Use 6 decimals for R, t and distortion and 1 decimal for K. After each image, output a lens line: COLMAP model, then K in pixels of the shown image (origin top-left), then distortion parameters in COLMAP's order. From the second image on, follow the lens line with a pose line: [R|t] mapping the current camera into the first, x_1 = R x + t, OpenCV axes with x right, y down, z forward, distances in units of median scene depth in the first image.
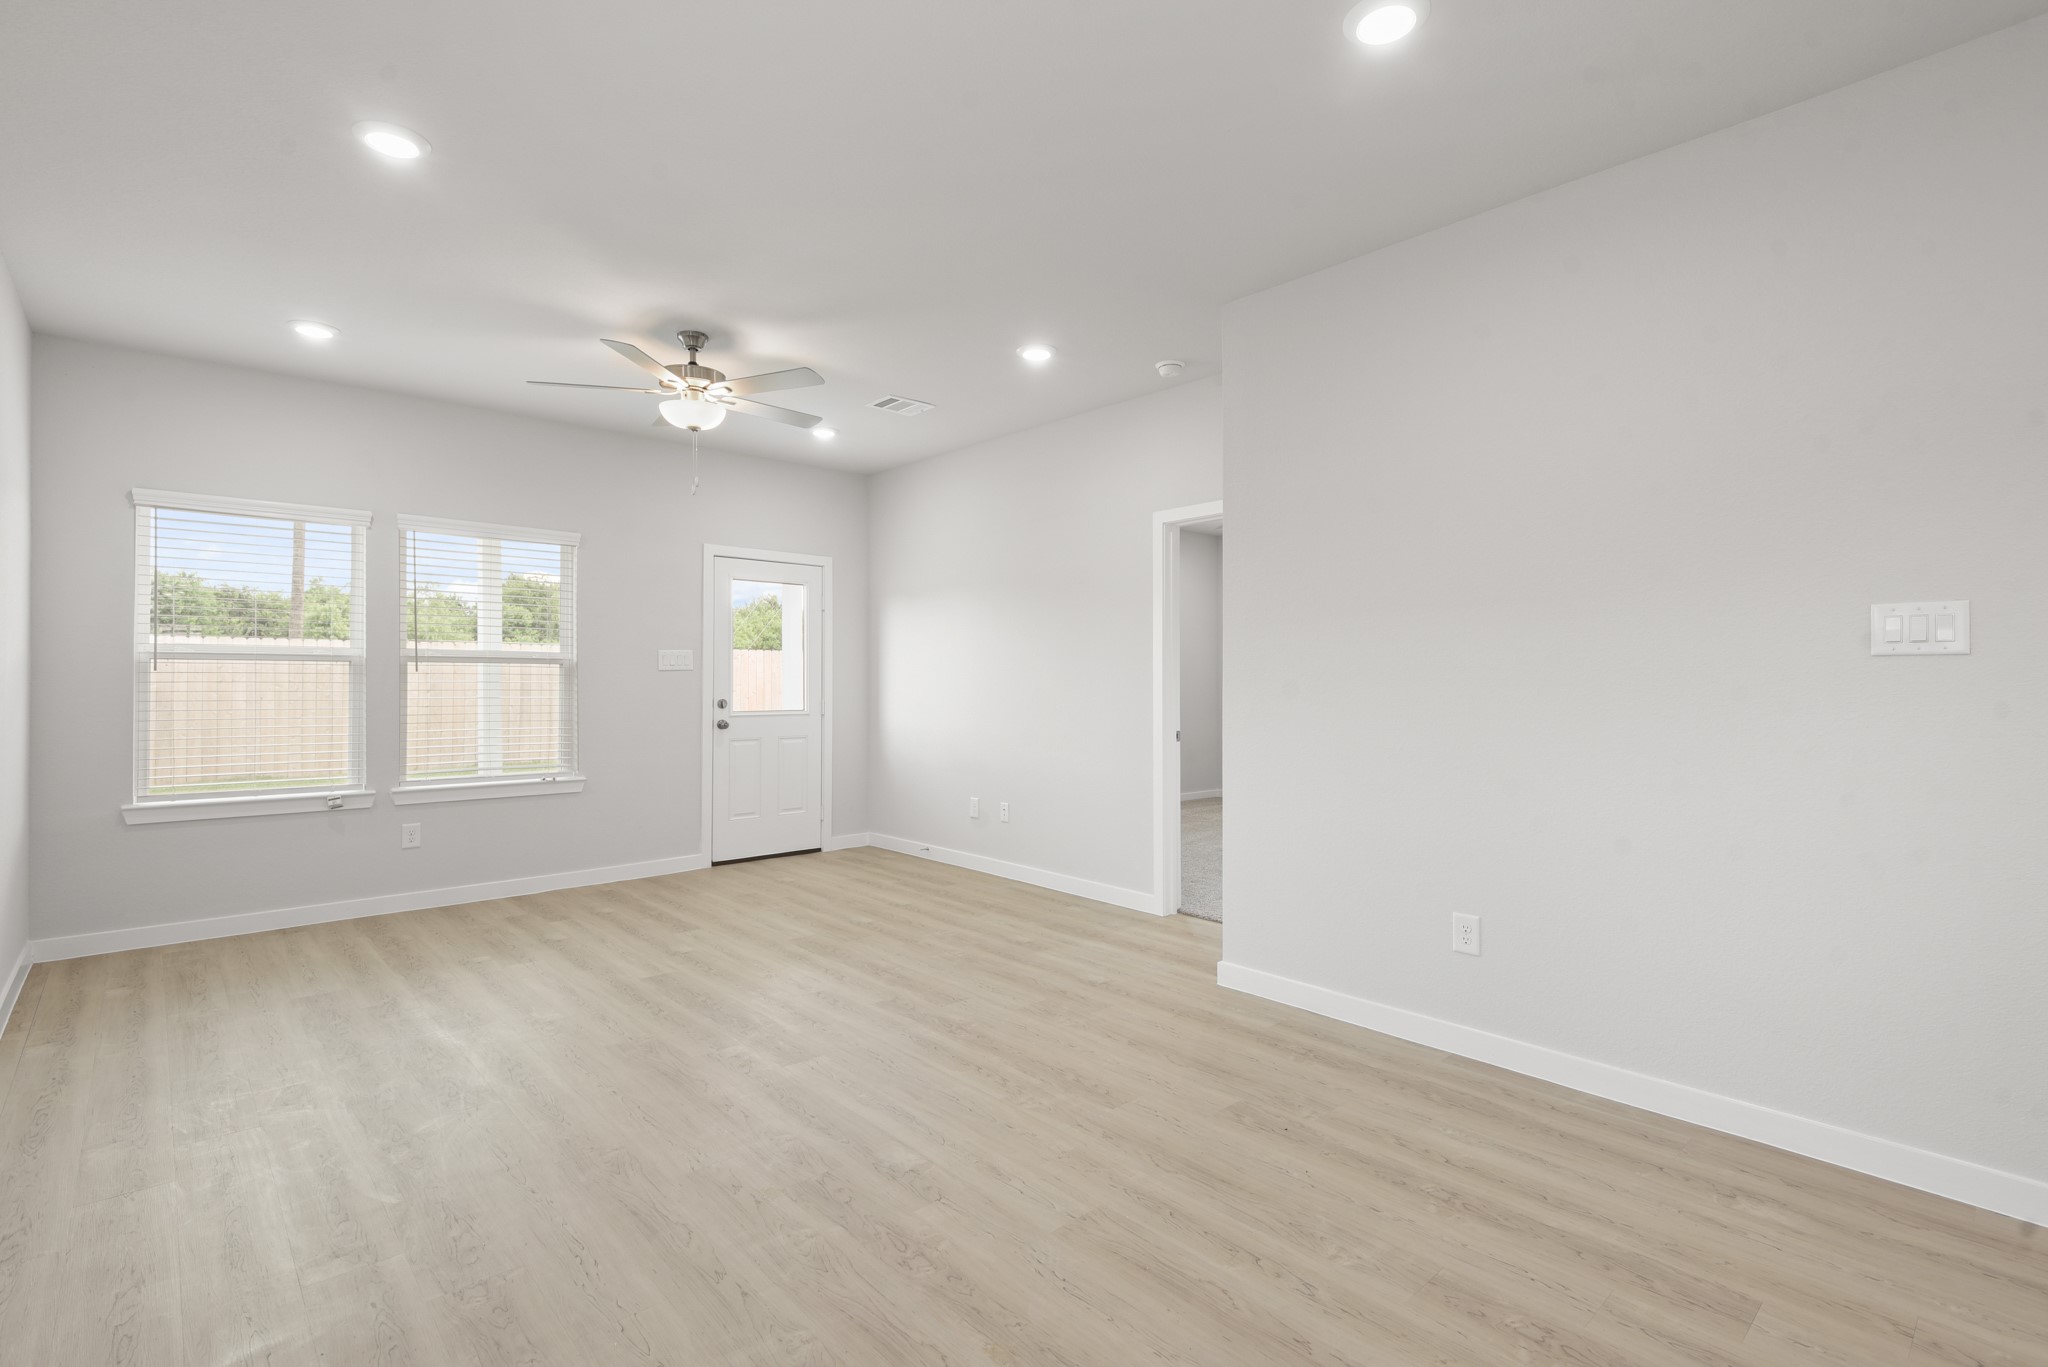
lens RADIAL K [[938.5, 0, 1021.4], [0, 938.5, 674.7], [0, 0, 1]] dist [0.006214, -0.002313]
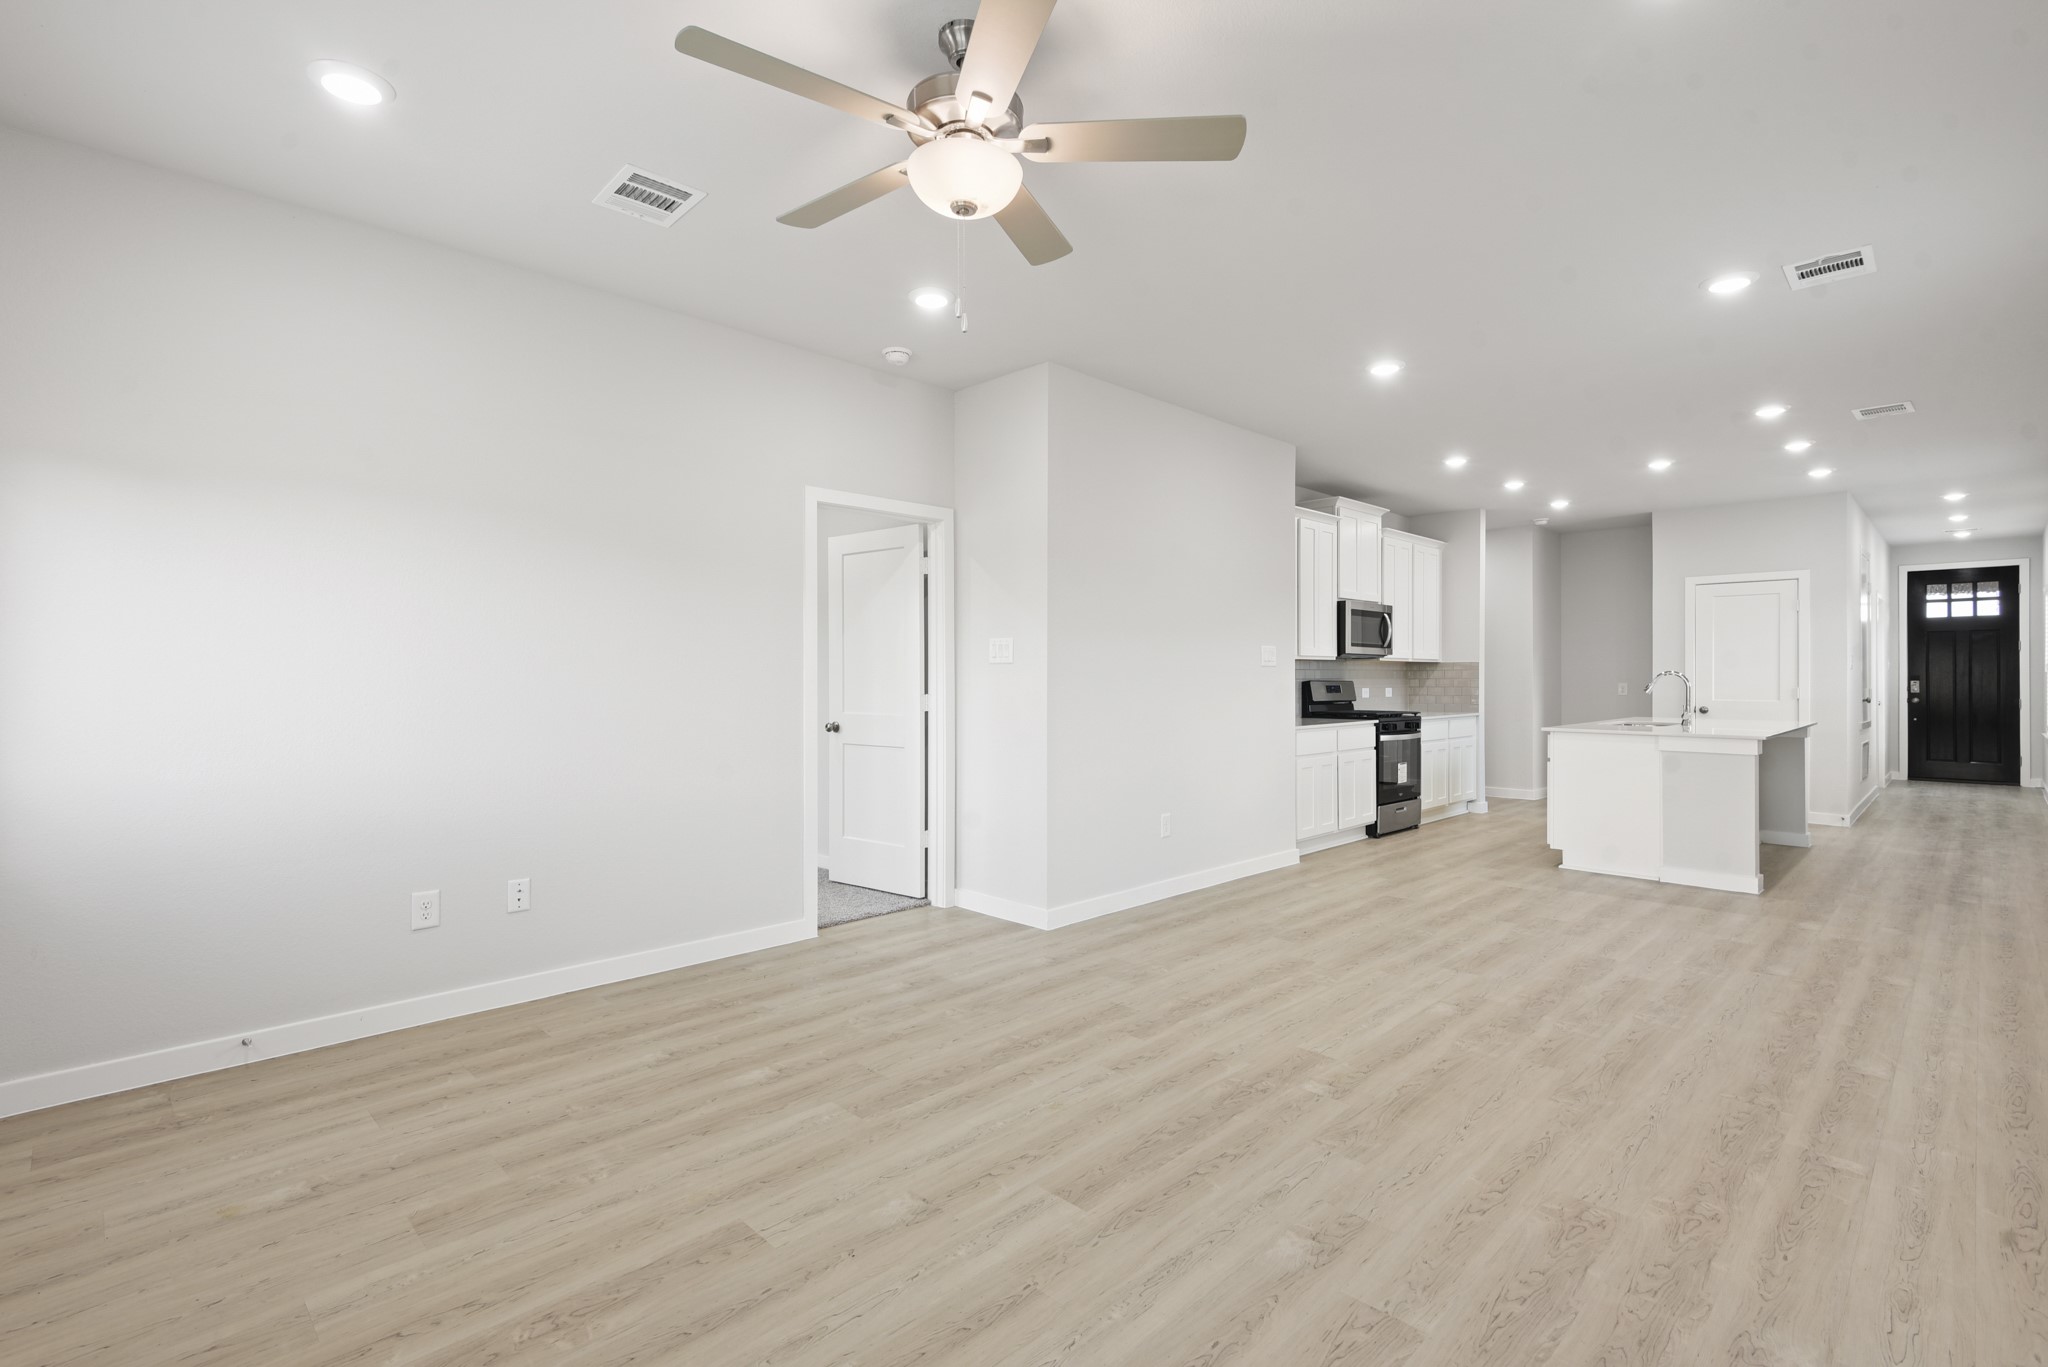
lens RADIAL K [[938.5, 0, 1017.9], [0, 938.5, 669.6], [0, 0, 1]] dist [0.006214, -0.002313]
pose [[-0.027655, 0.005624, 0.999602, -0.823968], [-0.005914, 0.999966, -0.005790, 0.004488], [-0.999600, -0.006072, -0.027621, 0.901989]]
